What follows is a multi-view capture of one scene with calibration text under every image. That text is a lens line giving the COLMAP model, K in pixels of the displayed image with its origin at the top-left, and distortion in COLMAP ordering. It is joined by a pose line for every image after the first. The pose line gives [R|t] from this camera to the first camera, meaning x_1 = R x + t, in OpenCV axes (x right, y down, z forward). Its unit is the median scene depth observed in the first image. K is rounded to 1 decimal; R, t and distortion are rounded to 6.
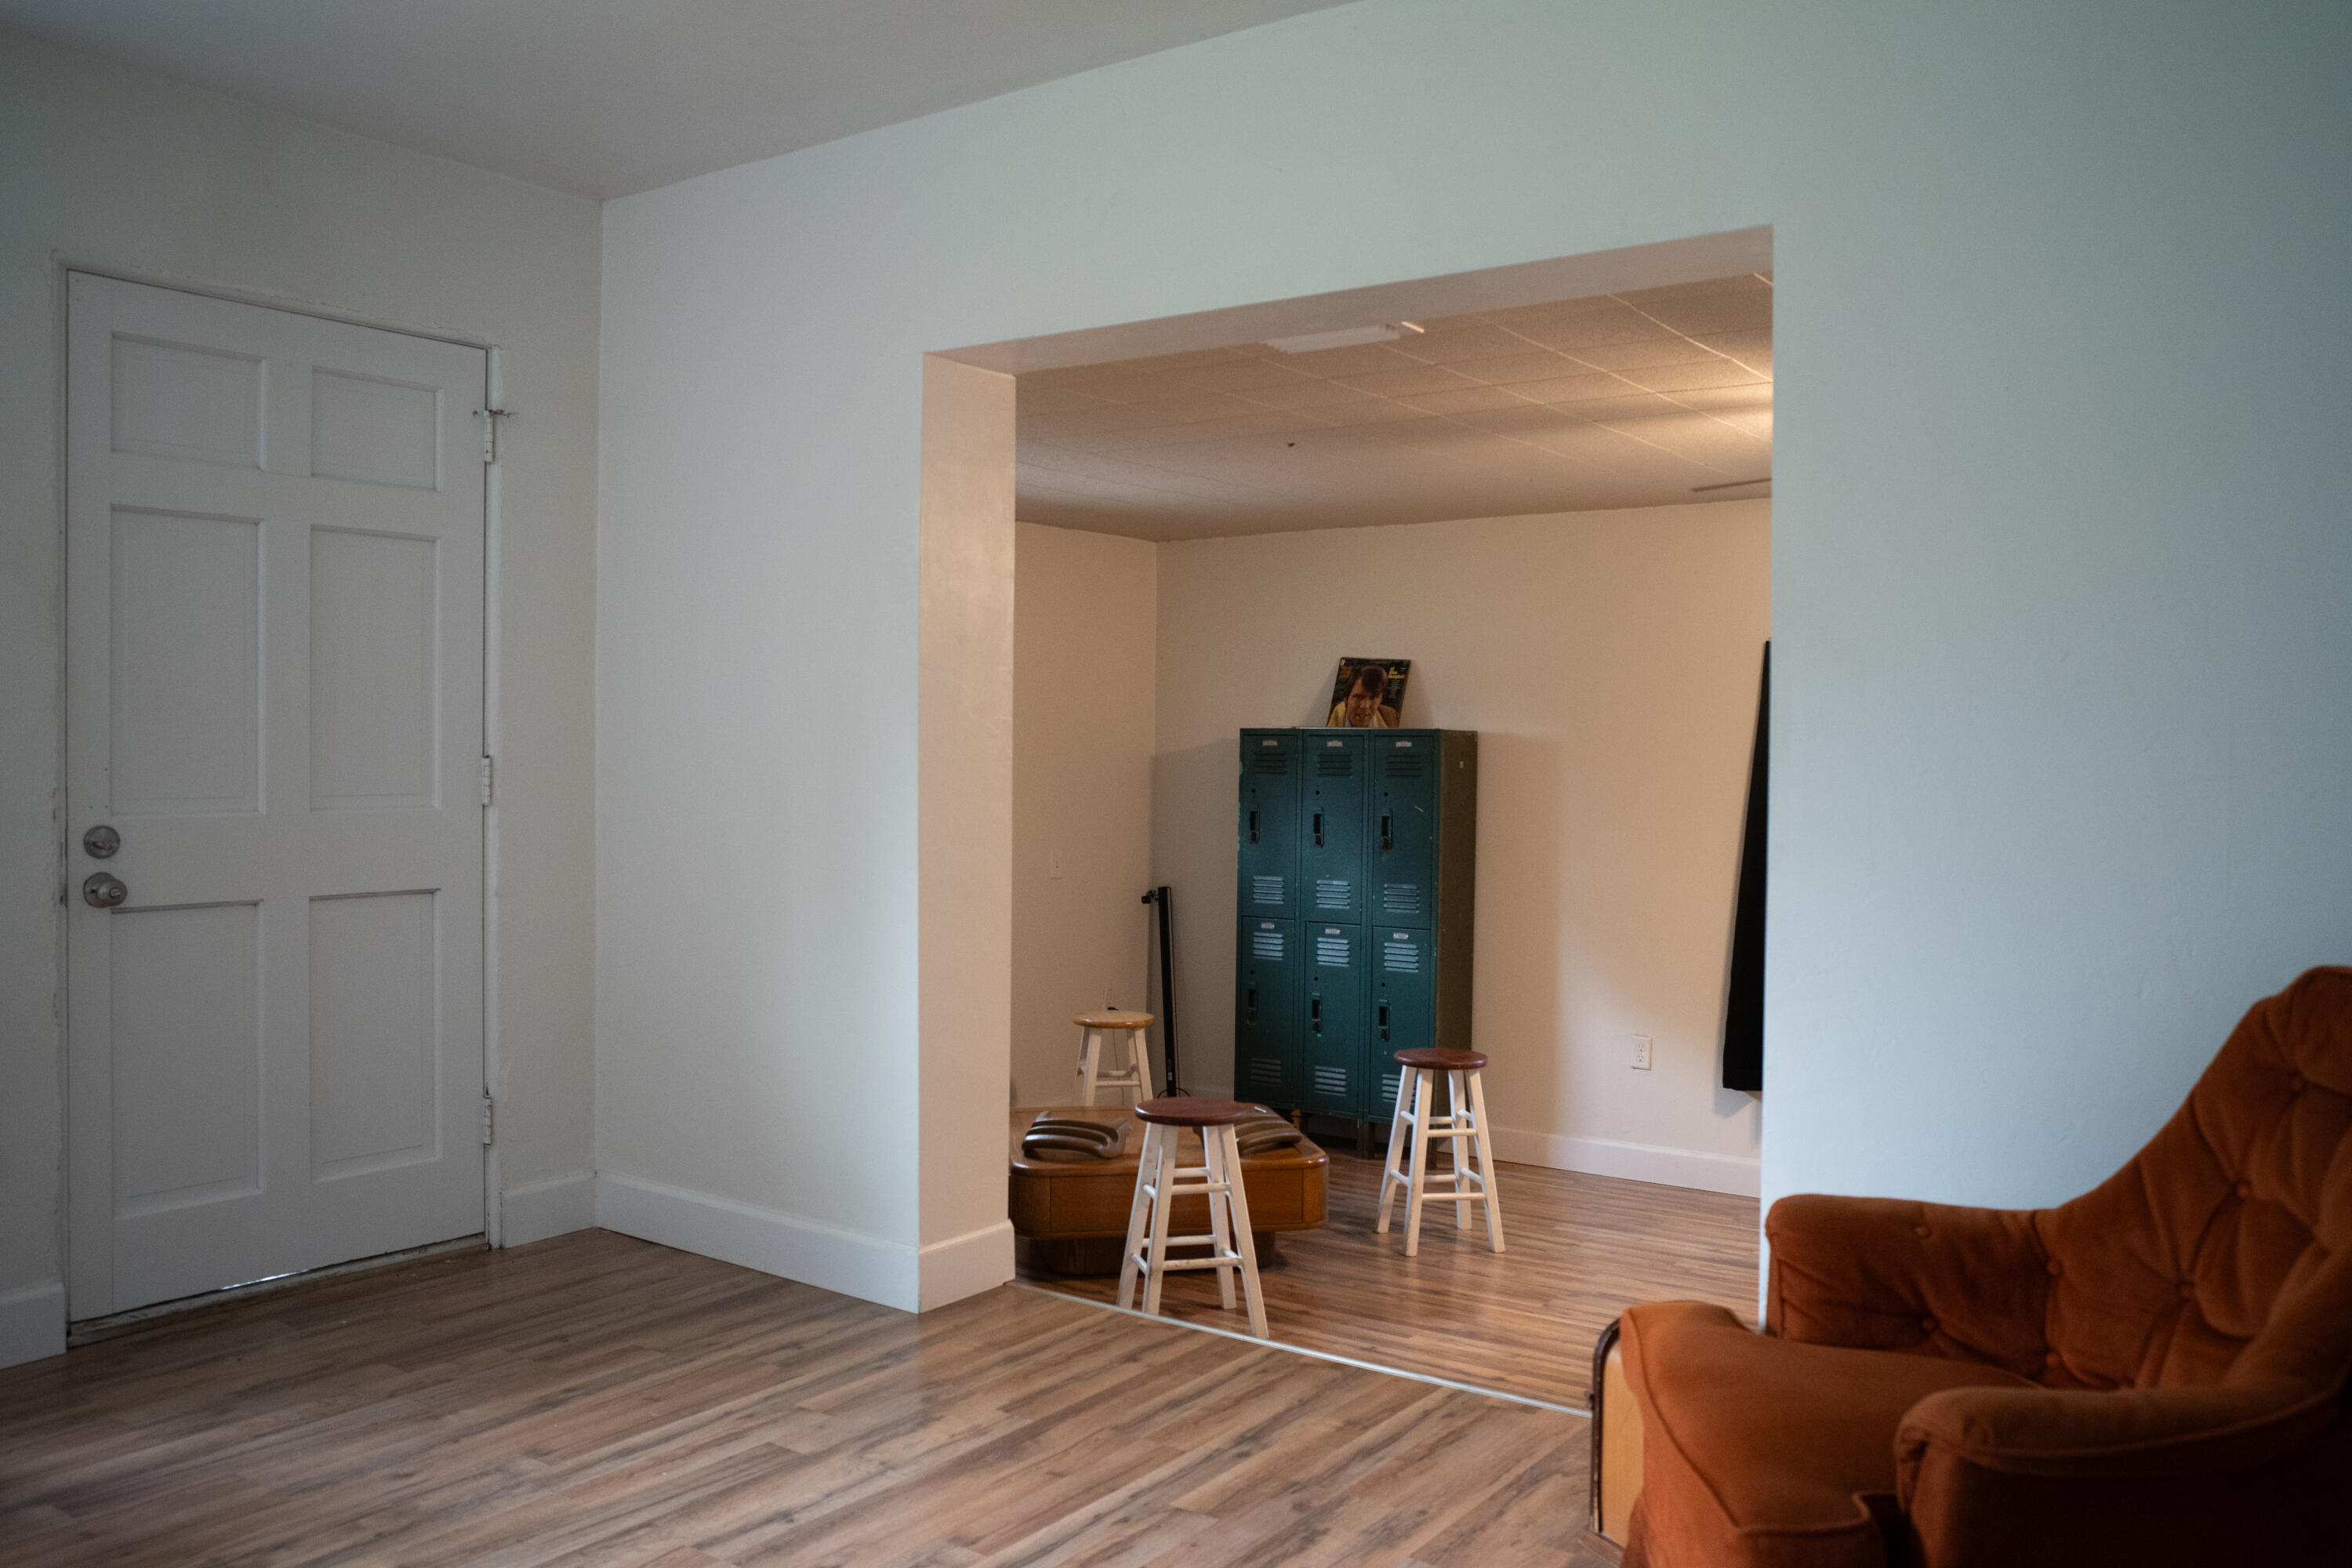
lens RADIAL K [[1881.2, 0, 1176.0], [0, 1881.2, 784.0], [0, 0, 1]] dist [-0.037393, 0.012142]
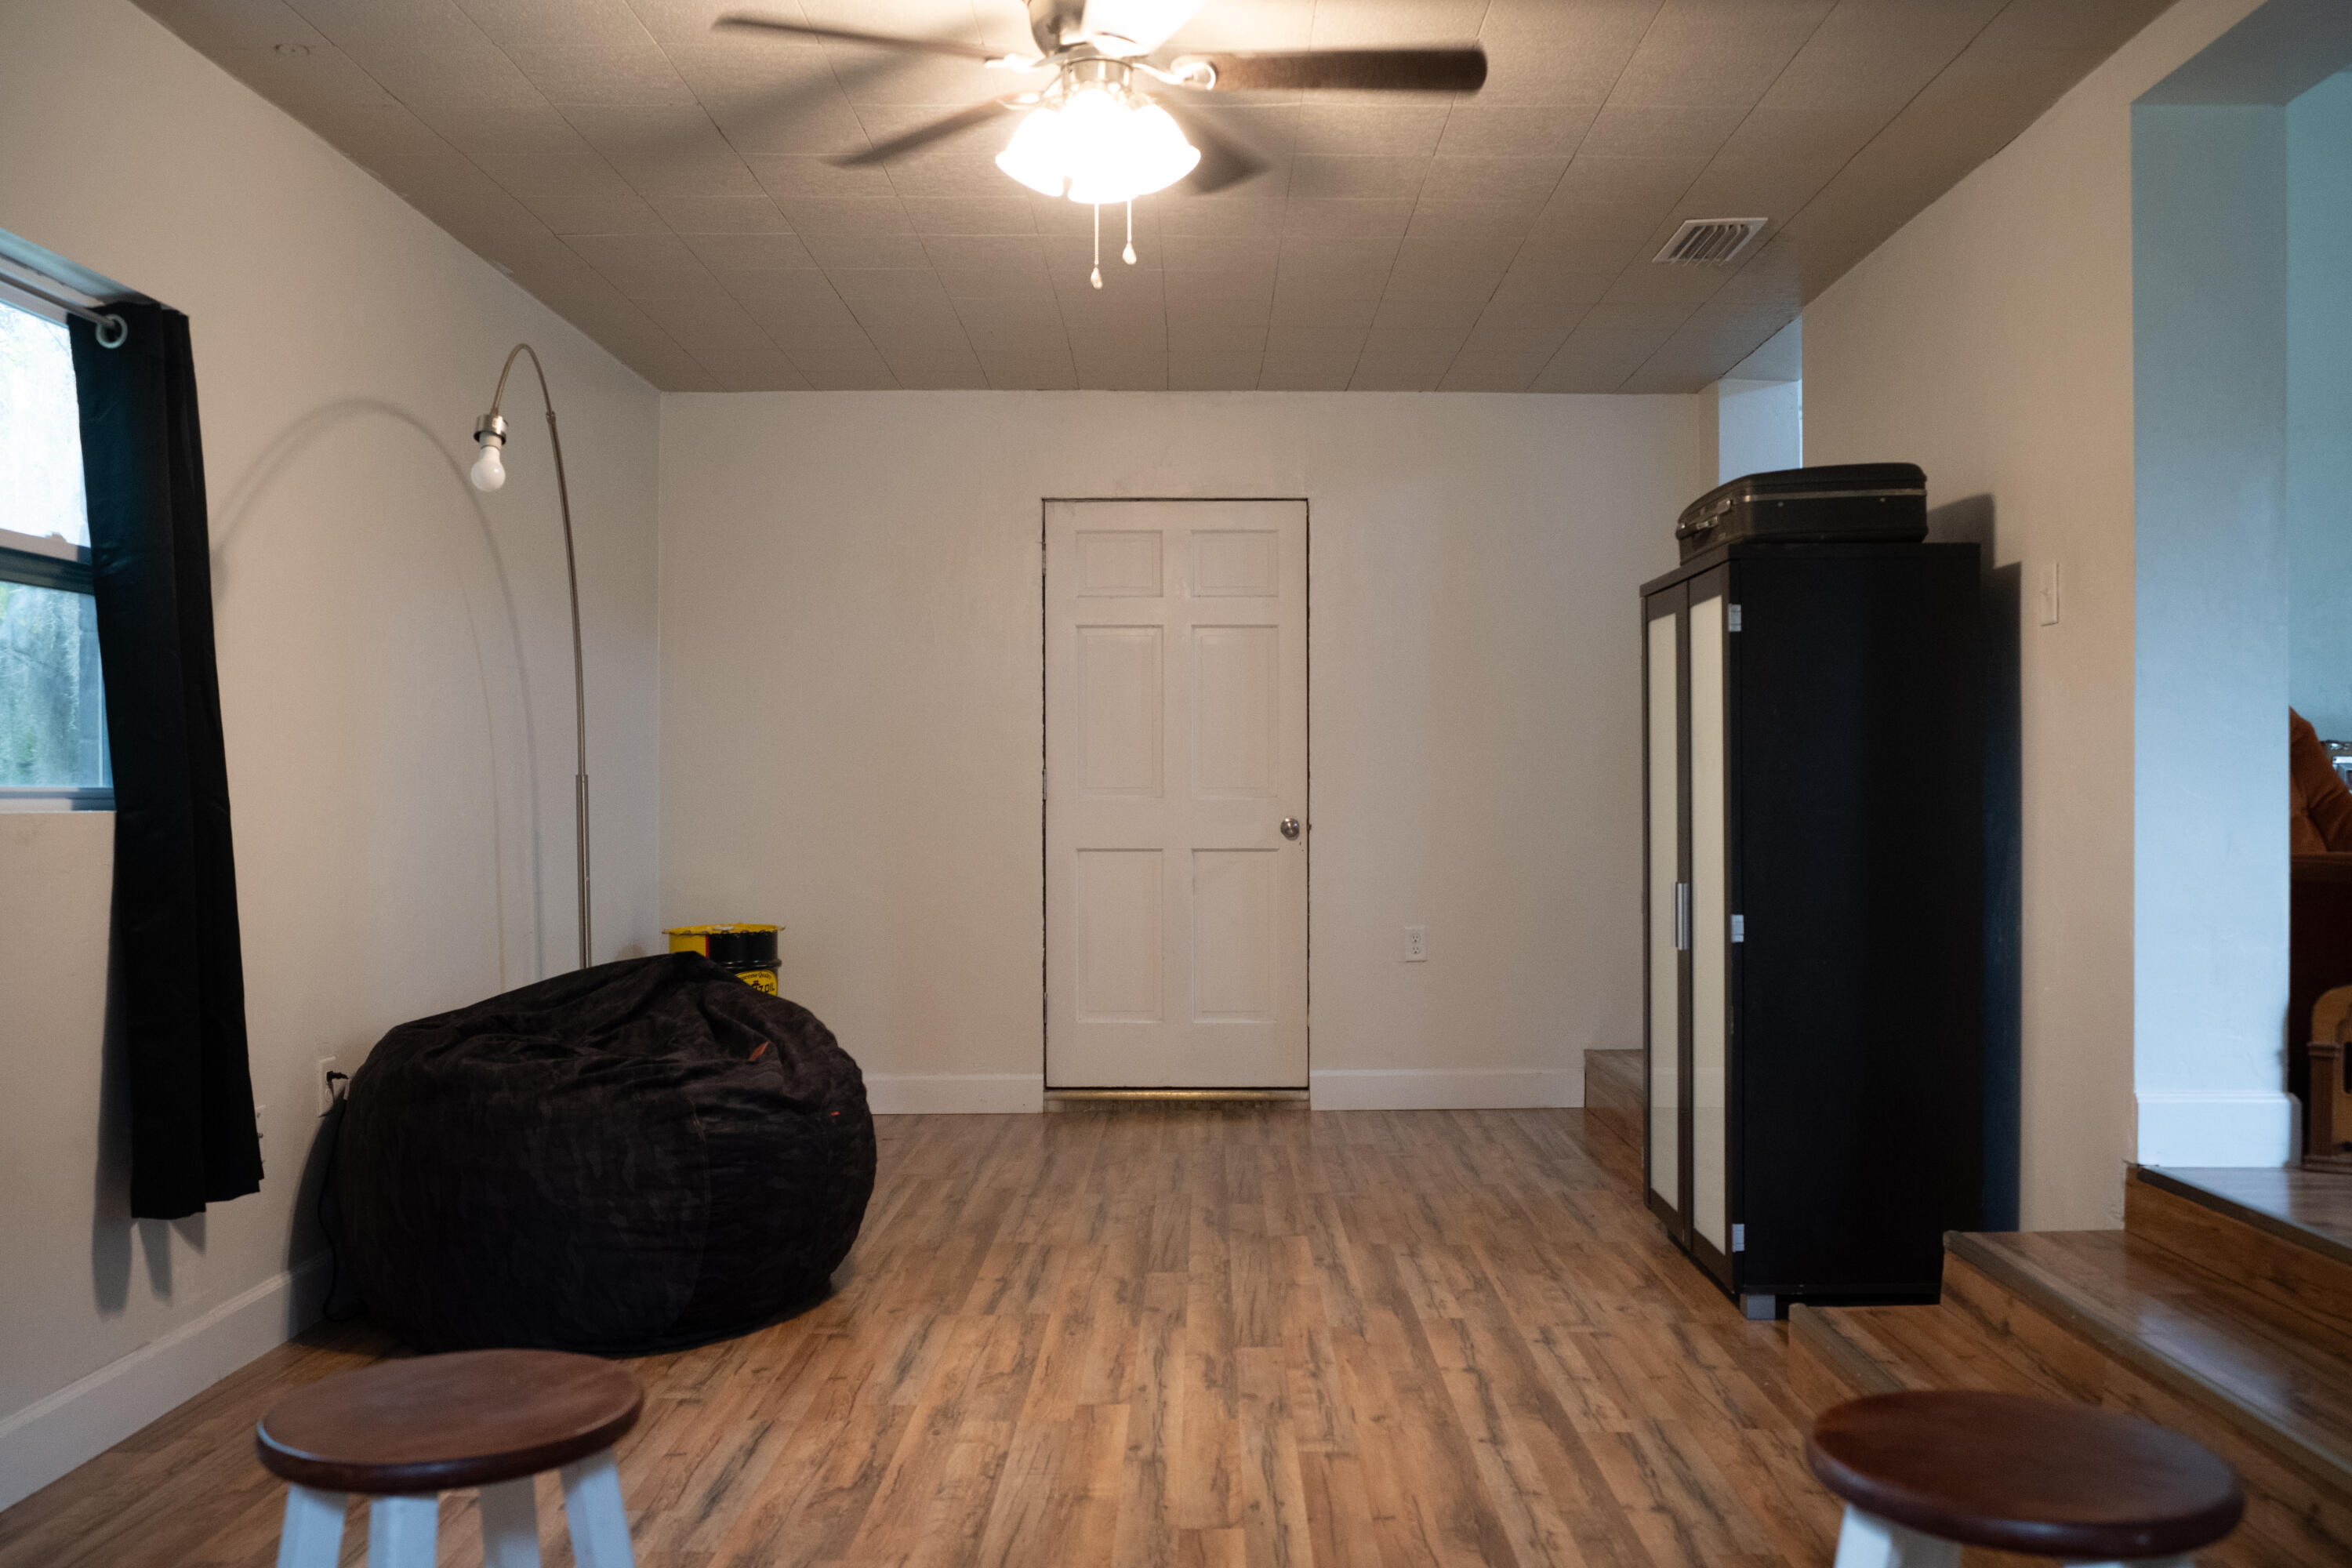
lens RADIAL K [[1881.2, 0, 1176.0], [0, 1881.2, 784.0], [0, 0, 1]] dist [-0.037393, 0.012142]
pose [[-0.815786, -0.005675, -0.578326, 0.636700], [-0.016909, 0.999758, 0.014041, -0.019173], [0.578106, 0.021233, -0.815685, 1.898861]]
